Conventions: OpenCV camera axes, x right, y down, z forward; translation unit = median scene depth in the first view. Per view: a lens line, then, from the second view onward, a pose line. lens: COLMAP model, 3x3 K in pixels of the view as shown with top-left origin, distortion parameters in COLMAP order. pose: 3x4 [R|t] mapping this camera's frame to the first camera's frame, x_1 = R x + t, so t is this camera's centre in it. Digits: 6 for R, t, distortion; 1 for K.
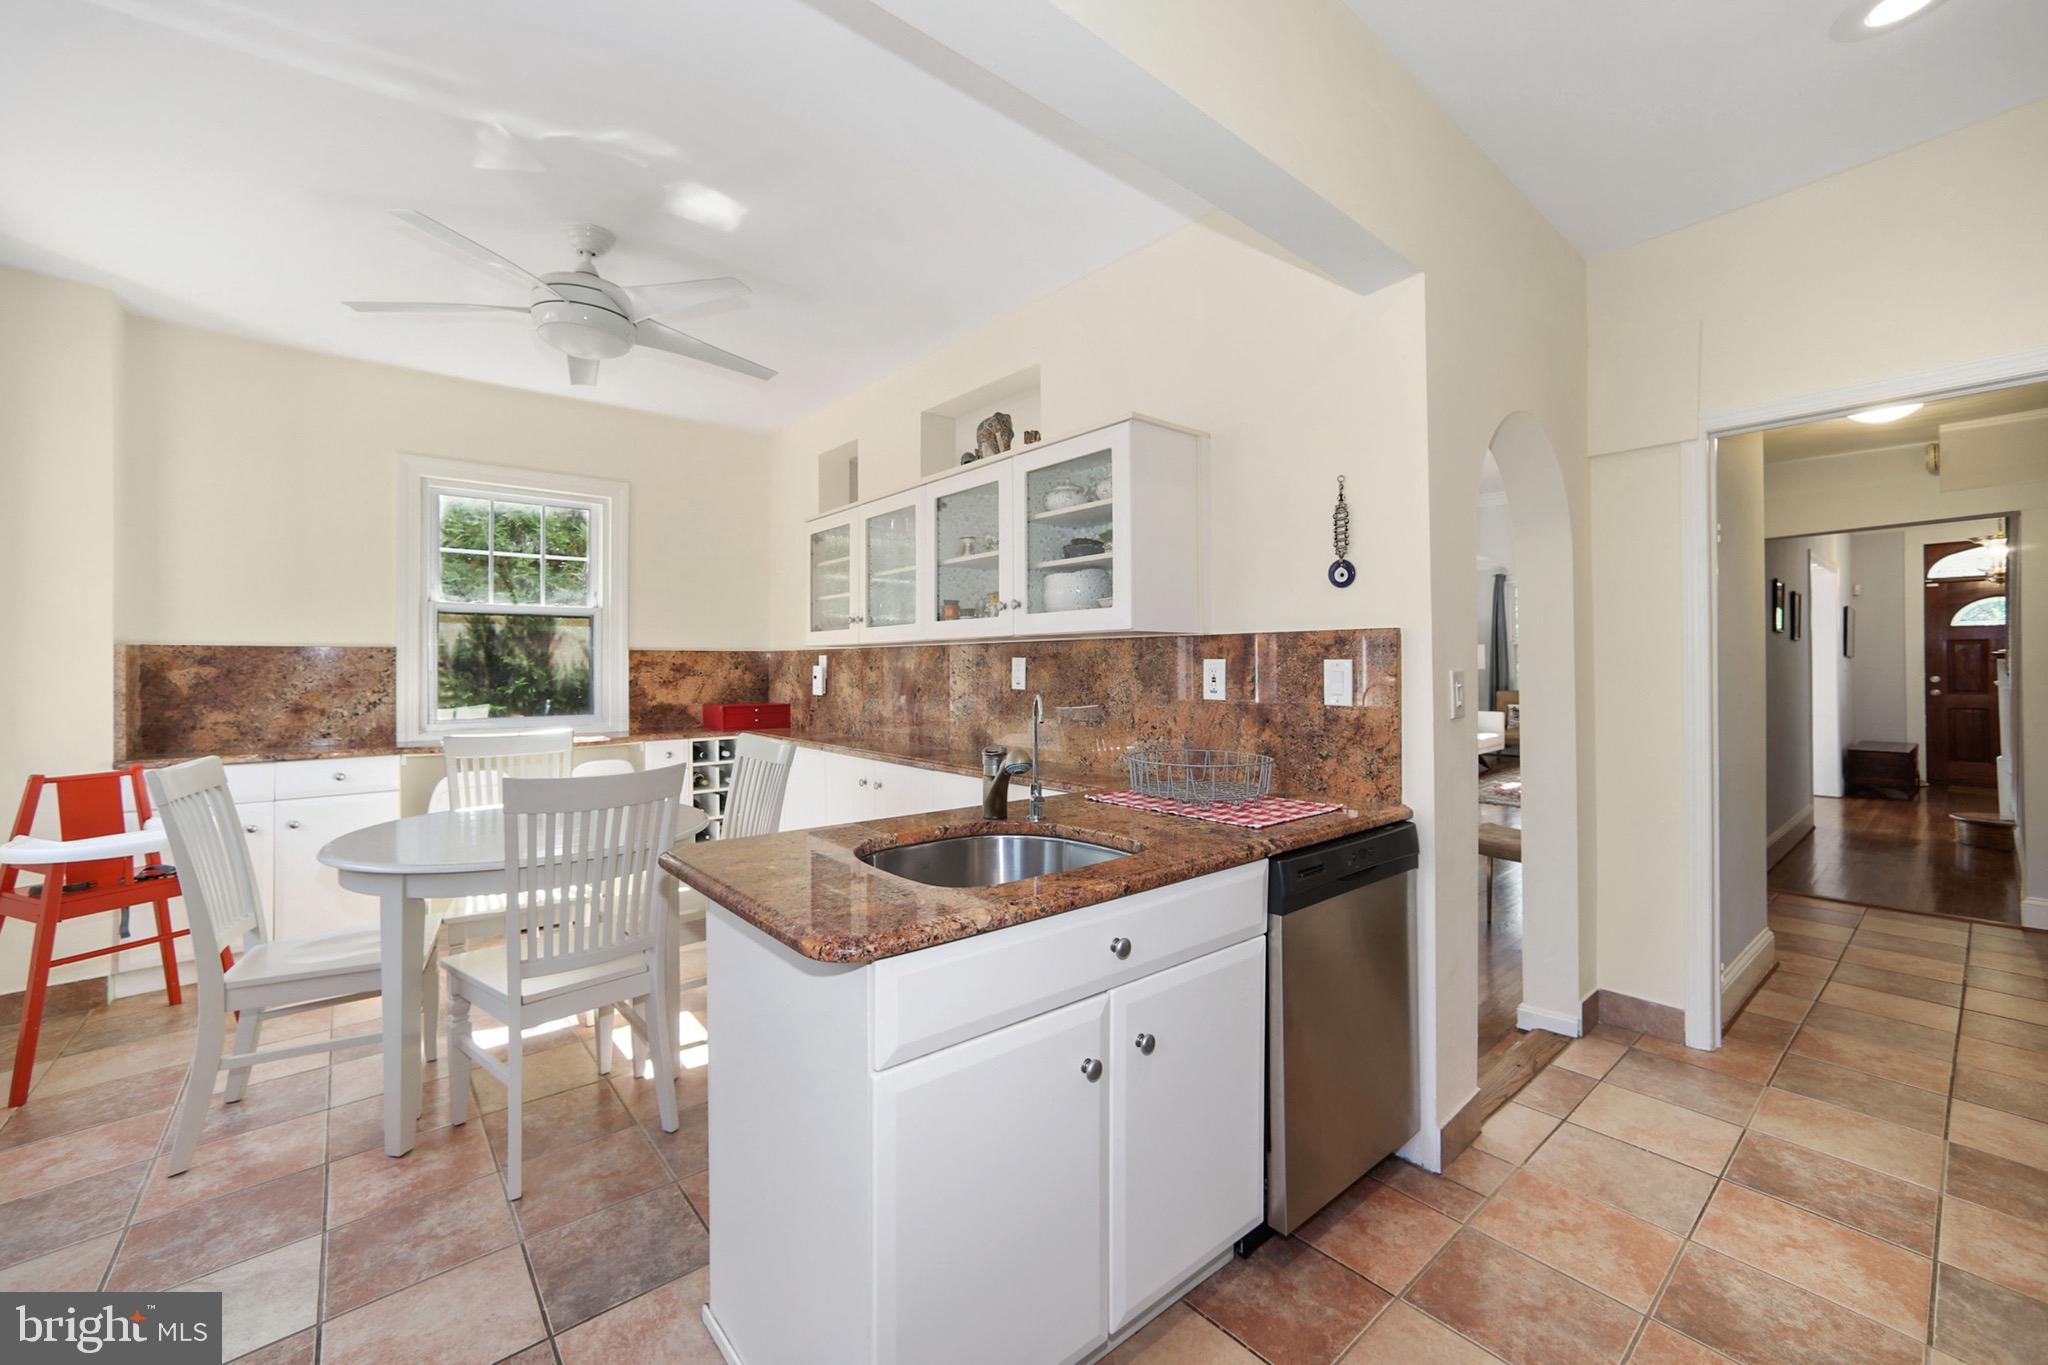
lens RADIAL K [[820.9, 0, 1044.3], [0, 820.9, 670.8], [0, 0, 1]] dist [-0.023441, 0.009003]
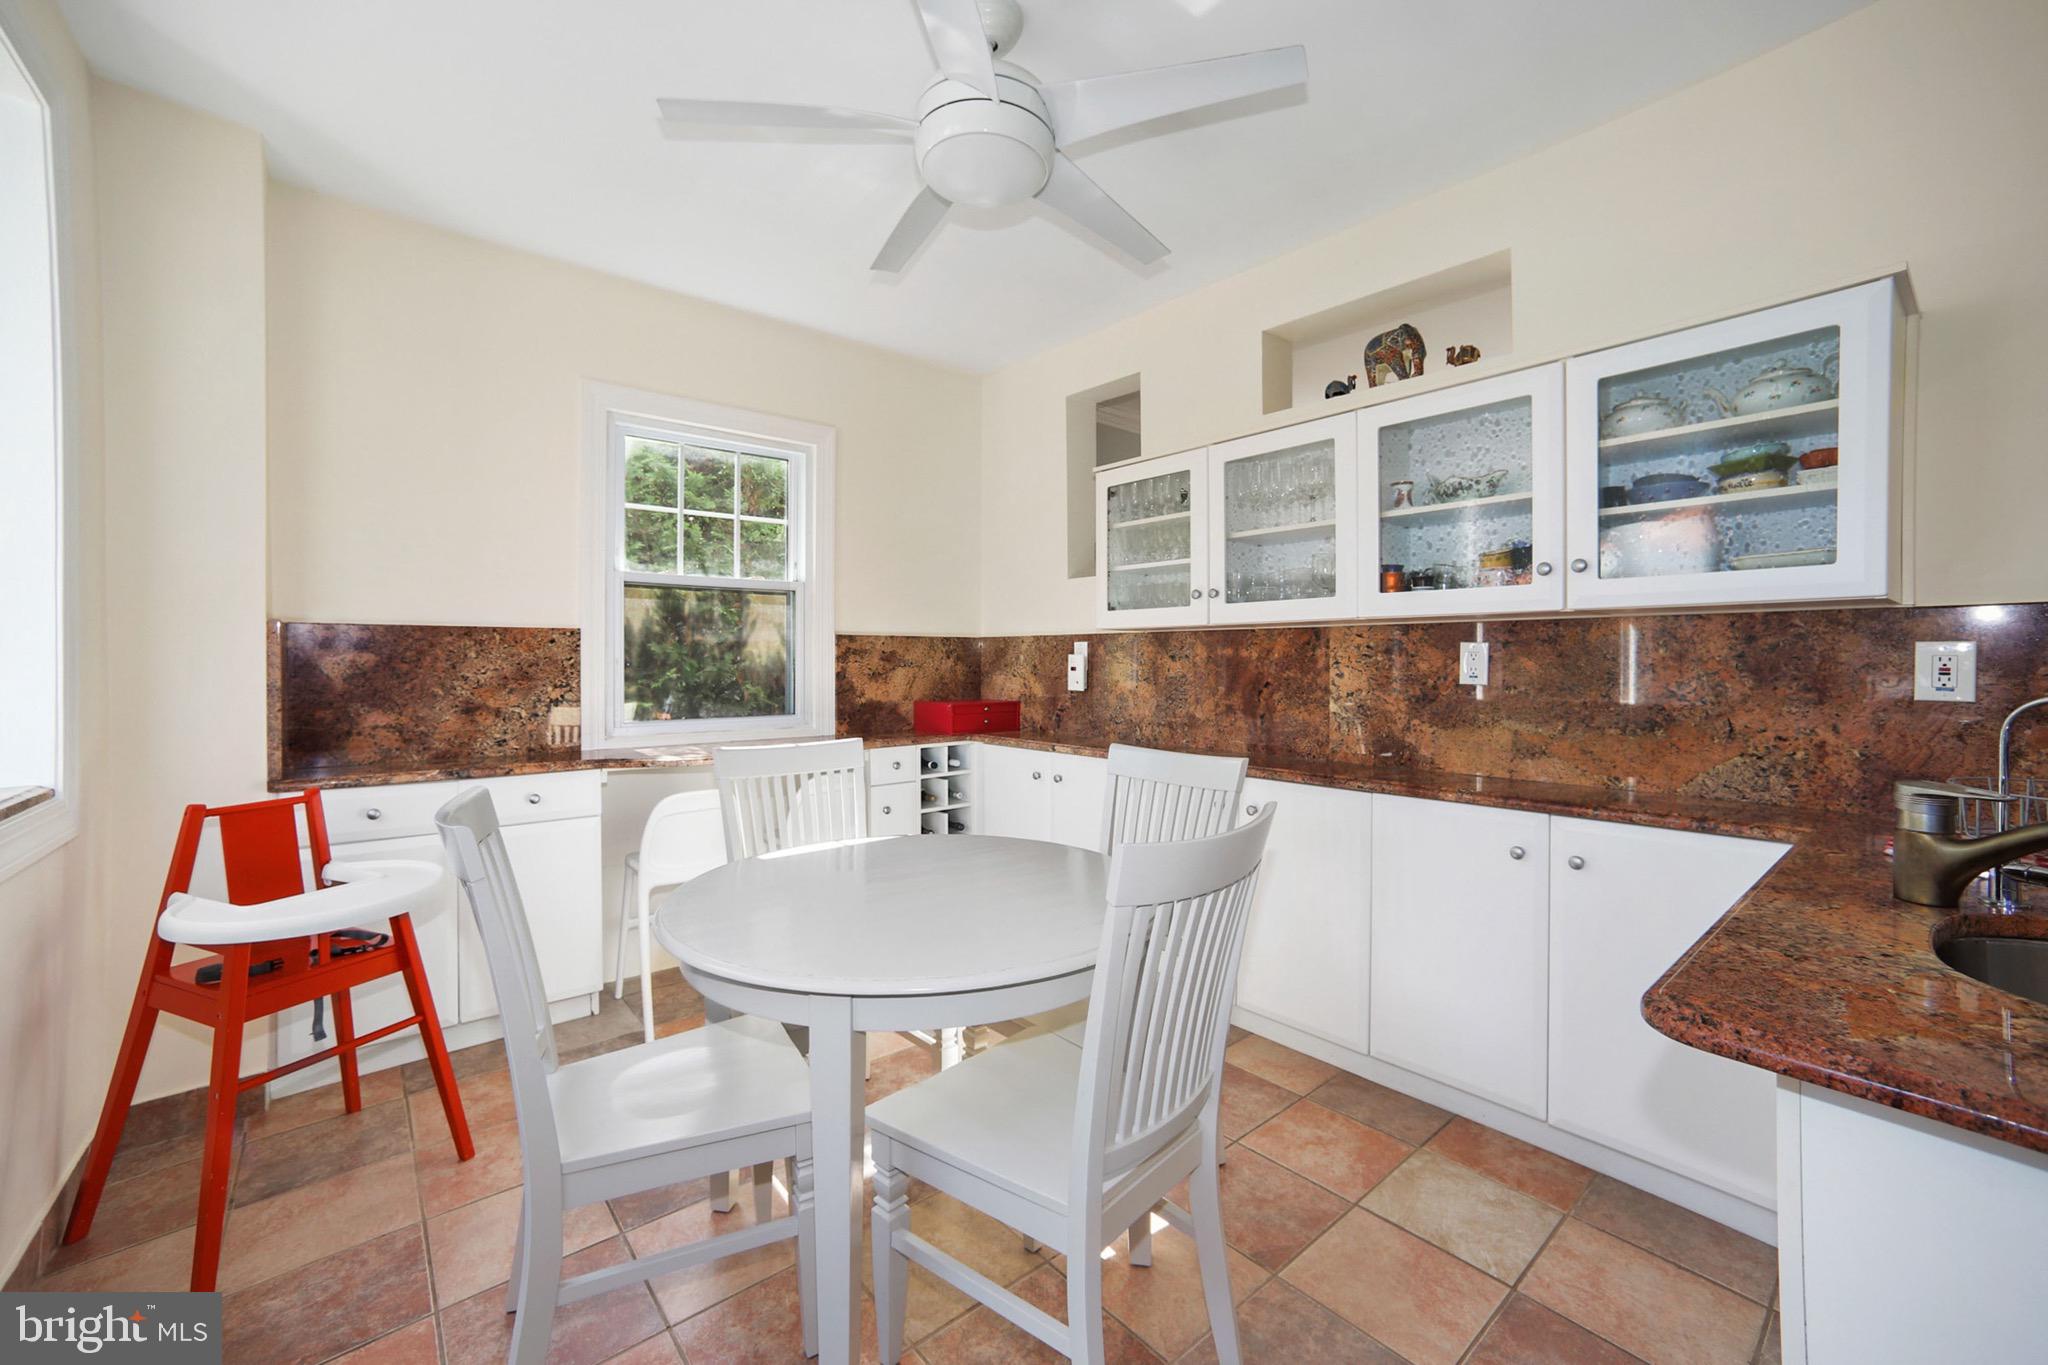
lens RADIAL K [[820.9, 0, 1010.9], [0, 820.9, 672.3], [0, 0, 1]] dist [-0.023441, 0.009003]
pose [[0.999988, 0.002328, 0.004374, -0.409747], [-0.002367, 0.999957, 0.008983, 0.004960], [-0.004353, -0.008993, 0.999950, 0.225829]]
